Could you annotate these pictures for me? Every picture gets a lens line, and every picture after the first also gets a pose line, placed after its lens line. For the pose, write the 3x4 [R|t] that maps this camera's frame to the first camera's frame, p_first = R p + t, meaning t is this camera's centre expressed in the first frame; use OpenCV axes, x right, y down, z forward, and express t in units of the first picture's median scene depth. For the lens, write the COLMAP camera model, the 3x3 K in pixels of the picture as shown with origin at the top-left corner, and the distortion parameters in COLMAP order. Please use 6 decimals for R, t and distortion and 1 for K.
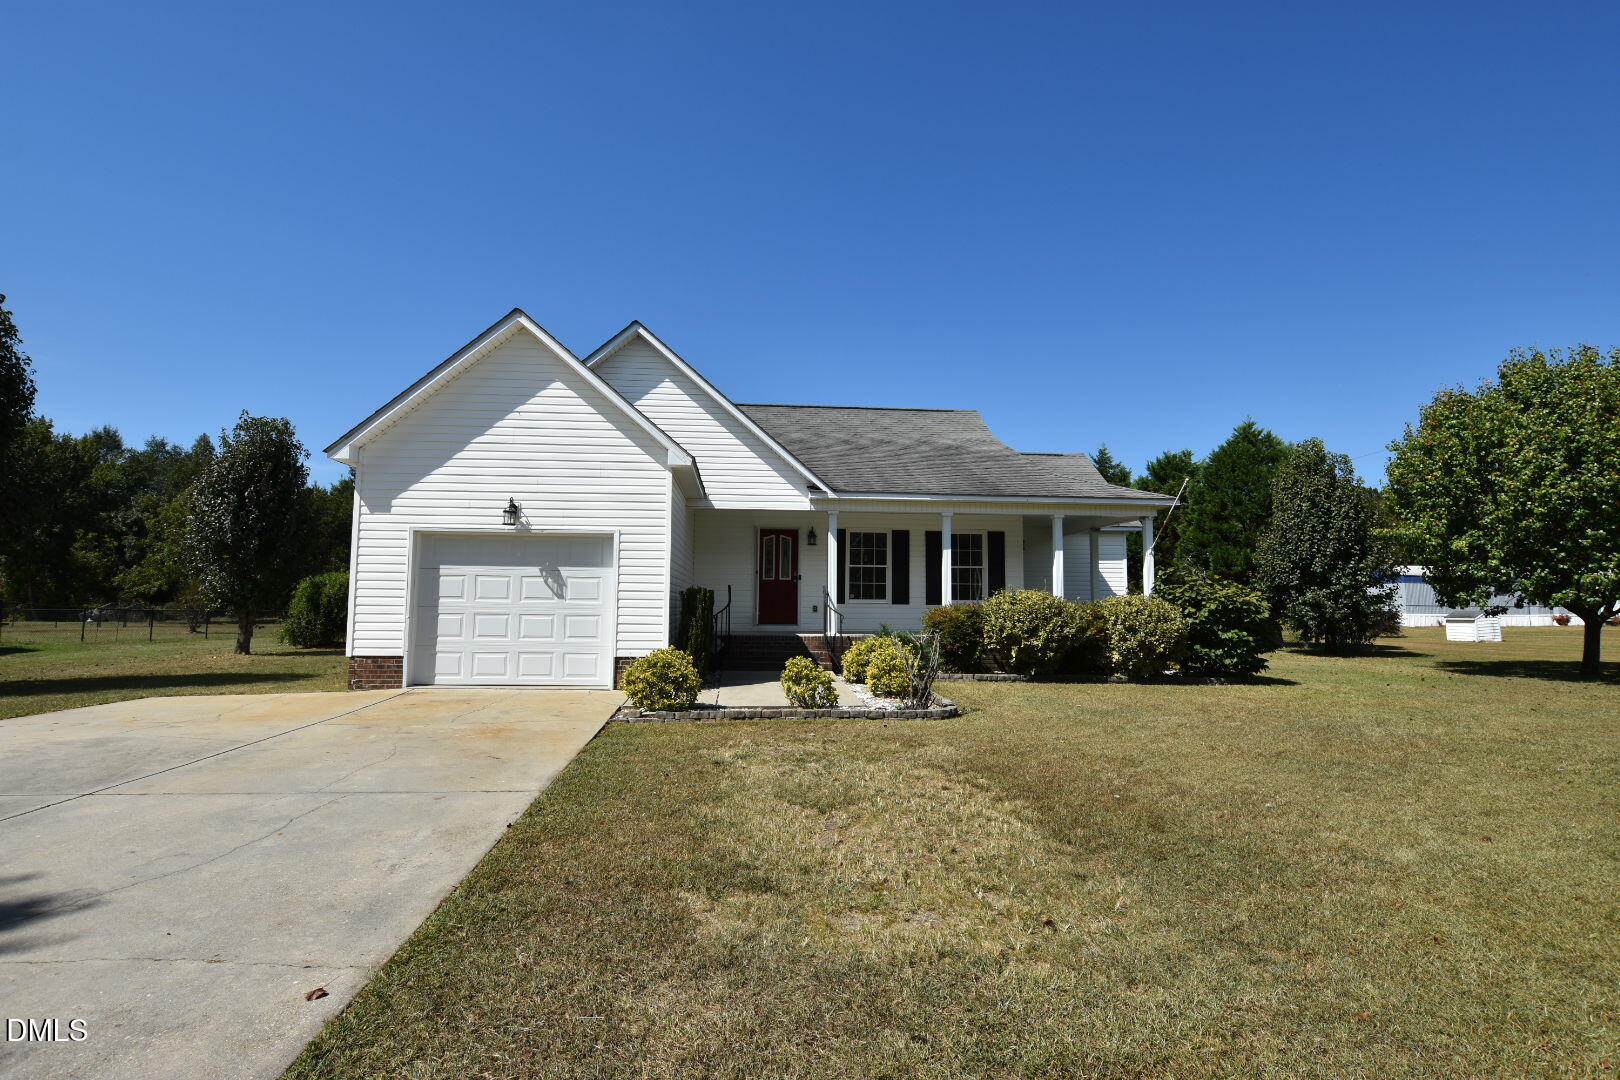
lens RADIAL K [[788.1, 0, 817.9], [0, 788.1, 529.5], [0, 0, 1]] dist [-0.018103, -0.000344]
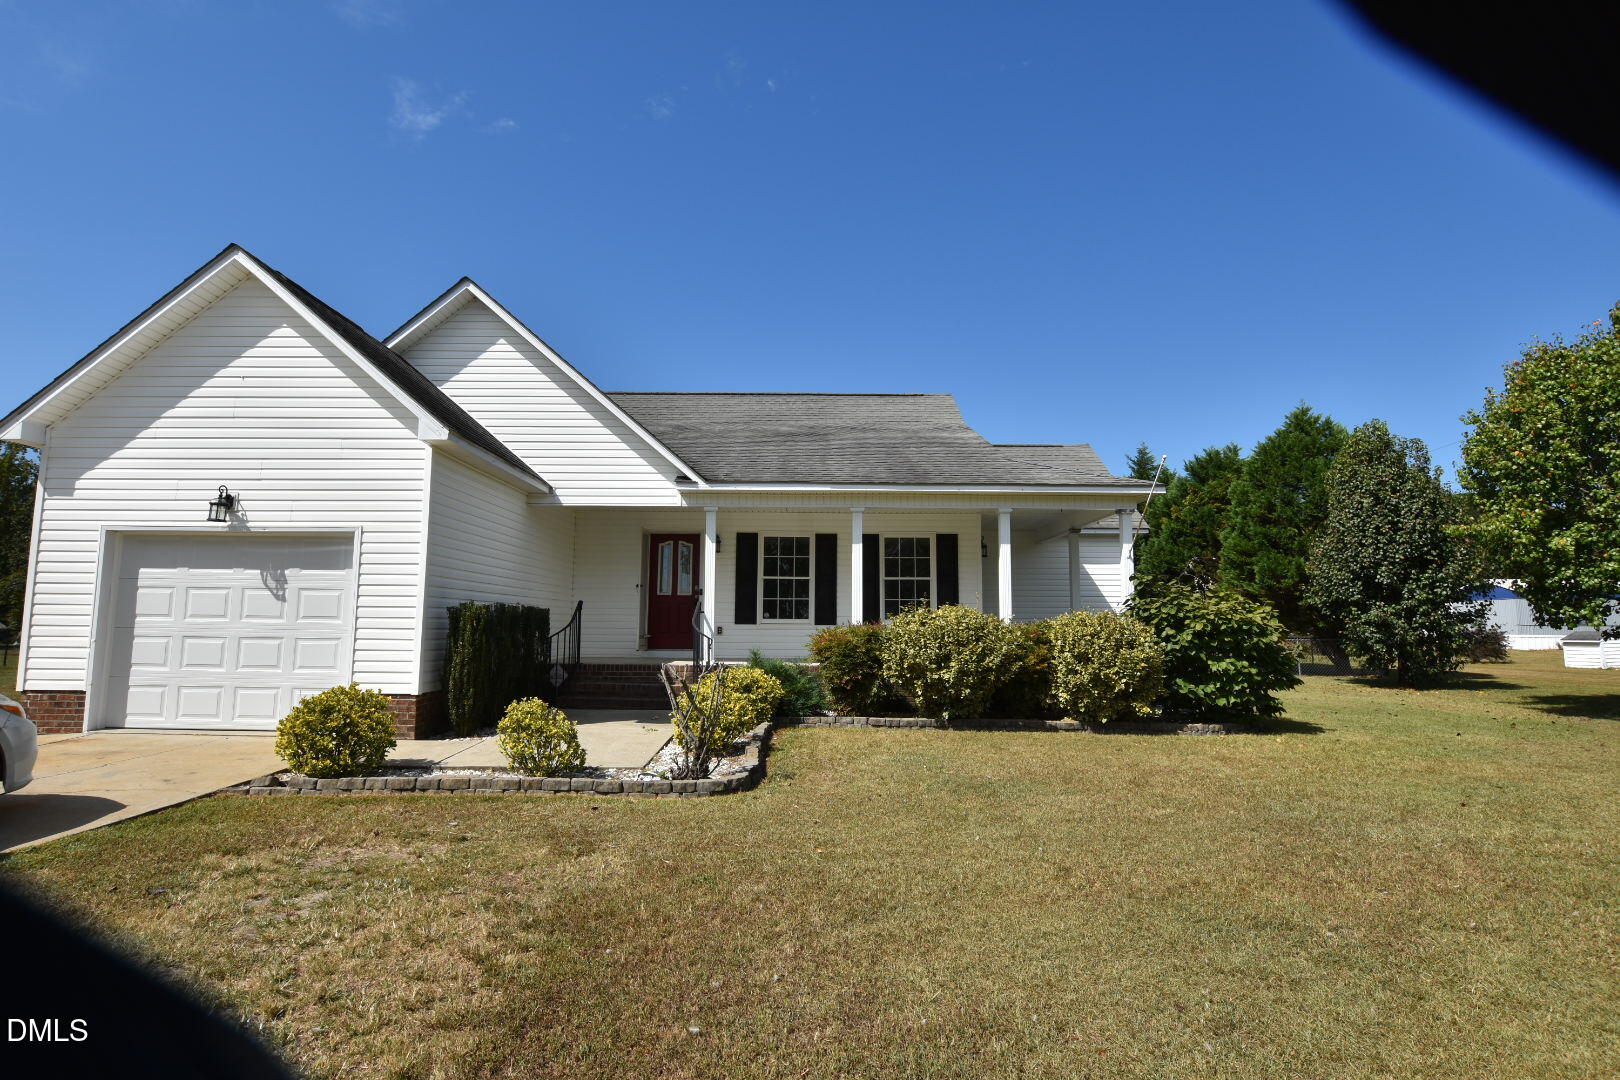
lens RADIAL K [[811.9, 0, 806.3], [0, 811.9, 532.0], [0, 0, 1]] dist [-0.019654, 0.000763]
pose [[0.996373, -0.011243, -0.084342, 0.183590], [0.009506, 0.999735, -0.020970, 0.019719], [0.084555, 0.020092, 0.996216, 0.193750]]
